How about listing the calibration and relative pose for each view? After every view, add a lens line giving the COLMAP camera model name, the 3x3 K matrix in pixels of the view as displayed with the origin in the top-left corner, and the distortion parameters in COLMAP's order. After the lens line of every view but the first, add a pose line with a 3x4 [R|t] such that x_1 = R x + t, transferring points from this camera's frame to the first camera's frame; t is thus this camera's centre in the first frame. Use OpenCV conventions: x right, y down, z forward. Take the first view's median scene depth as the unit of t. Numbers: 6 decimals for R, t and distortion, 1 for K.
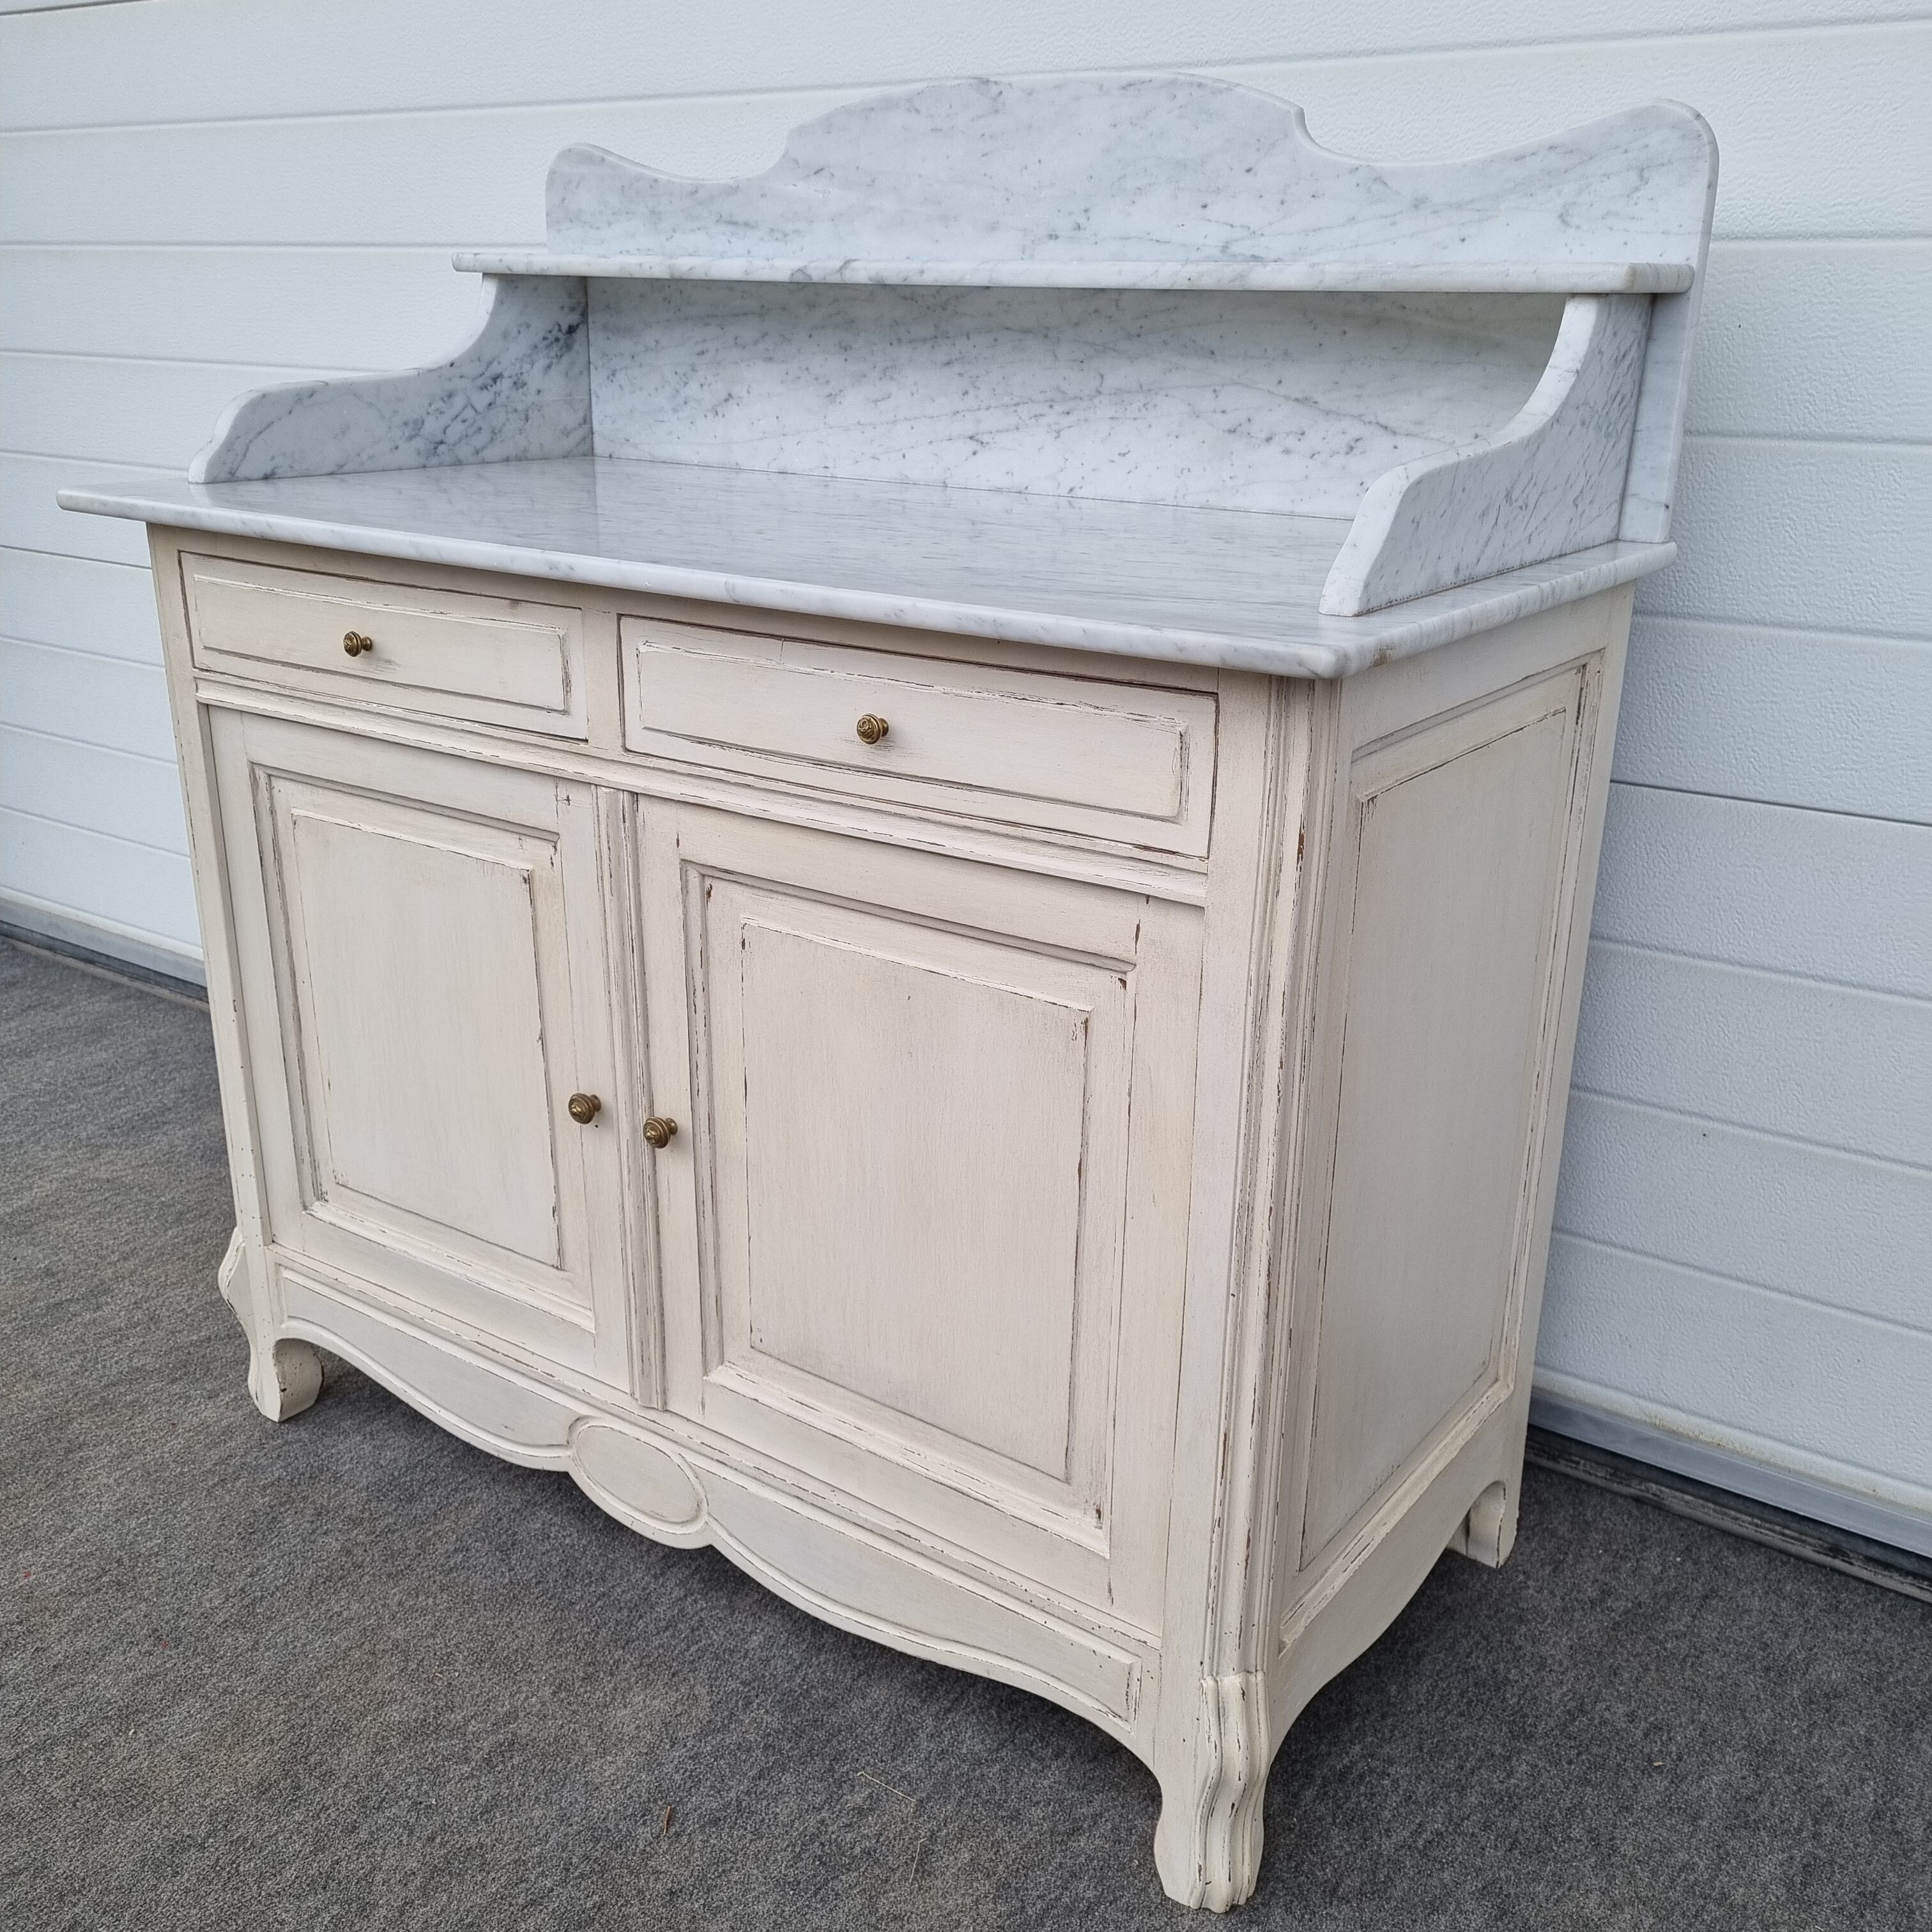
lens RADIAL K [[1913.8, 0, 981.2], [0, 1913.8, 1001.4], [0, 0, 1]] dist [0.056059, -0.044441]
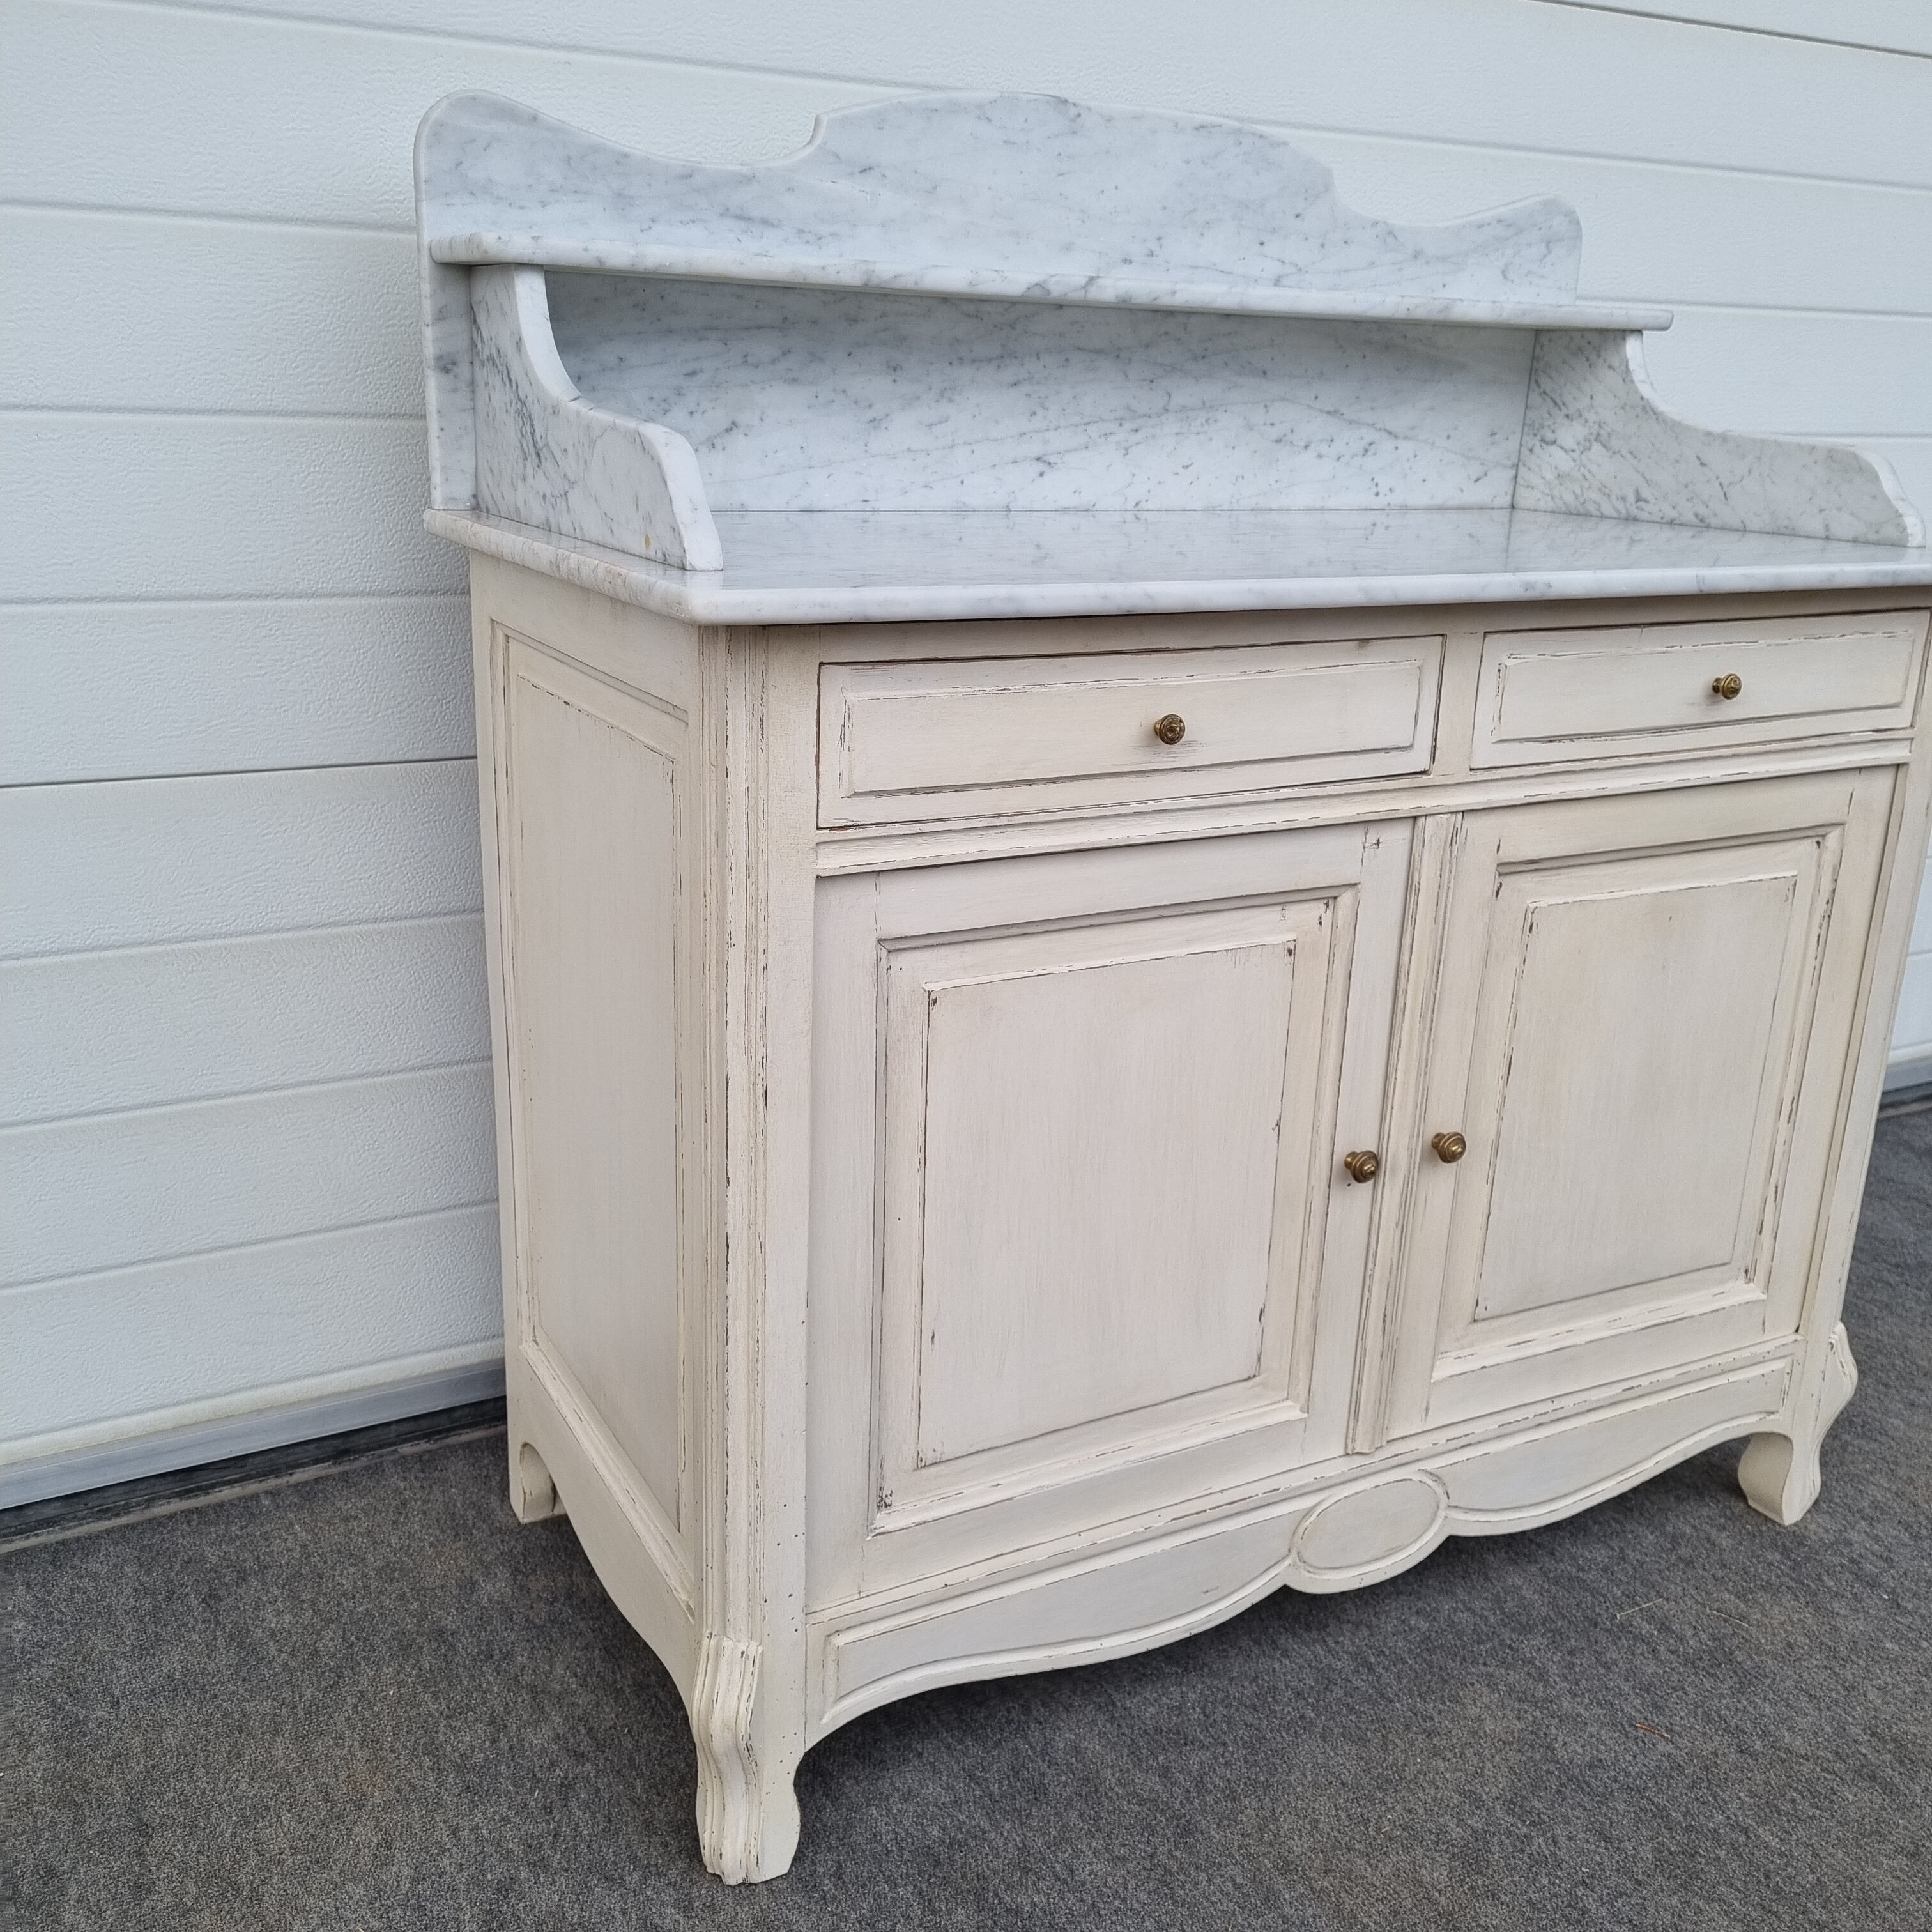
lens RADIAL K [[1913.8, 0, 981.2], [0, 1913.8, 1001.4], [0, 0, 1]] dist [0.056059, -0.044441]
pose [[0.450526, -0.277341, 0.848592, -0.994881], [0.284875, 0.945492, 0.157767, -0.208091], [-0.846092, 0.170665, 0.504976, 0.616443]]
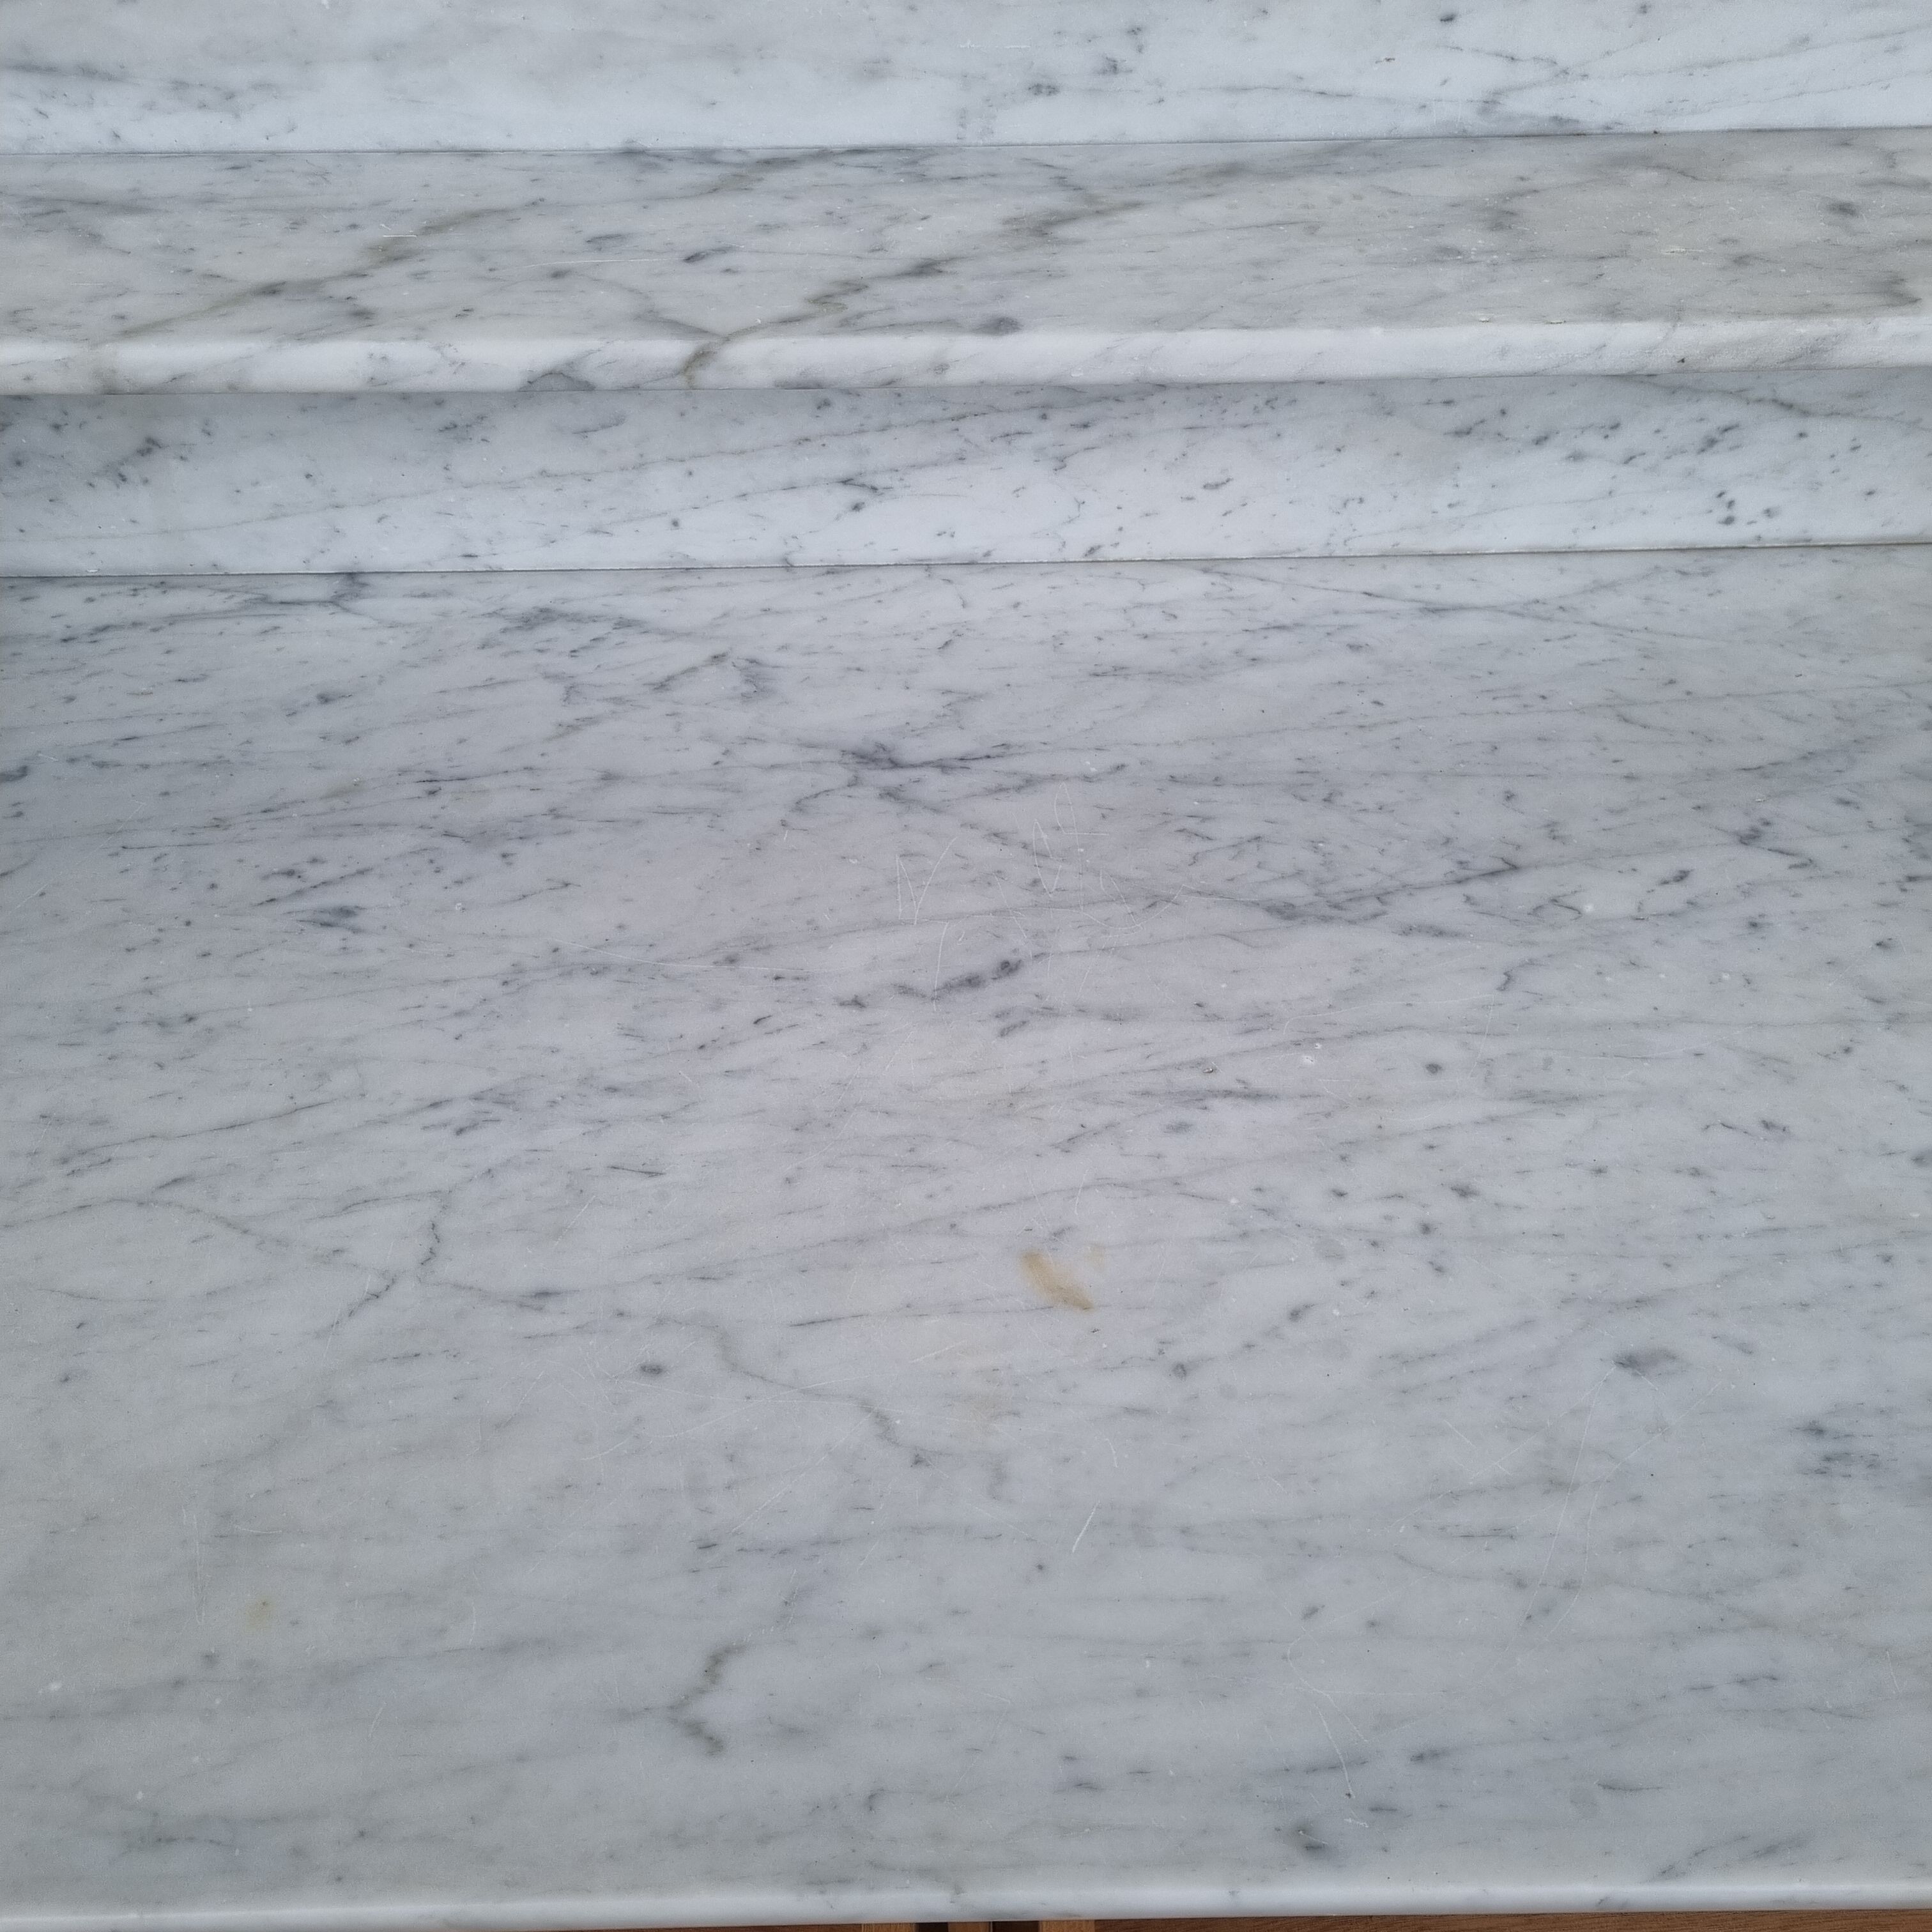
lens RADIAL K [[1936.2, 0, 977.8], [0, 1936.2, 968.3], [0, 0, 1]] dist [0.054198, -0.050415]
pose [[0.811604, -0.455134, 0.366267, -0.225076], [0.221206, 0.819678, 0.528390, -0.473058], [-0.540709, -0.347823, 0.765933, 0.611217]]
